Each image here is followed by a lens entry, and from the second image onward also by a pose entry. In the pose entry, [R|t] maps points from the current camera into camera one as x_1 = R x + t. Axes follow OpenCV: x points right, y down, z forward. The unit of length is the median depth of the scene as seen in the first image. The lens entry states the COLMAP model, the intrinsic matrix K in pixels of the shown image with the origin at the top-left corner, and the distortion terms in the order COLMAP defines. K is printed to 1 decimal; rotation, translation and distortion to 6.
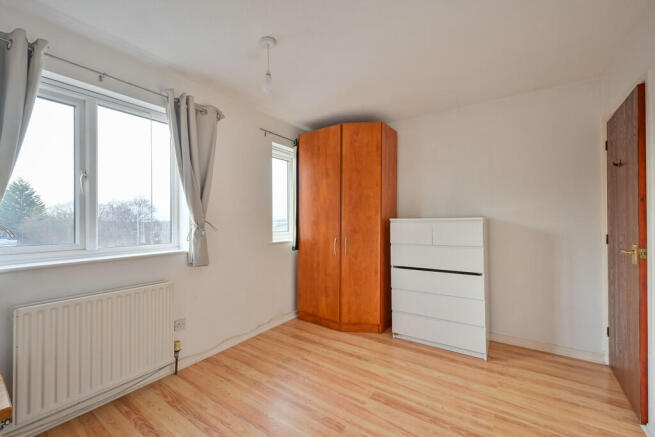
lens RADIAL K [[258.4, 0, 332.6], [0, 258.4, 214.7], [0, 0, 1]] dist [0.000138, 0.000128]
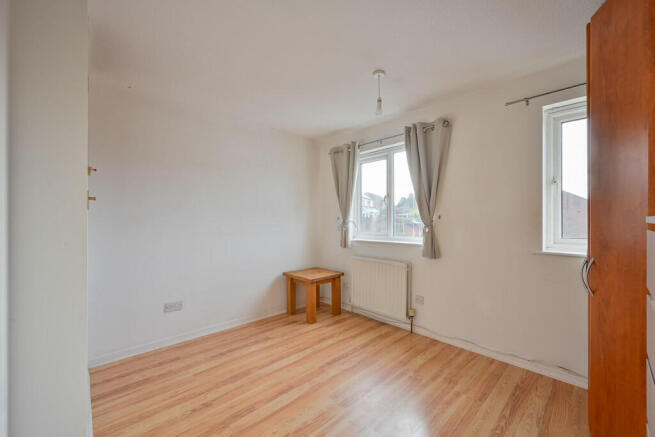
lens RADIAL K [[270.9, 0, 325.9], [0, 270.9, 223.2], [0, 0, 1]] dist [0.000022, 0.000201]
pose [[-0.217681, 0.010914, -0.975959, 0.824820], [0.019502, 0.999786, 0.006831, 0.017533], [0.975825, -0.017546, -0.217847, 0.823234]]
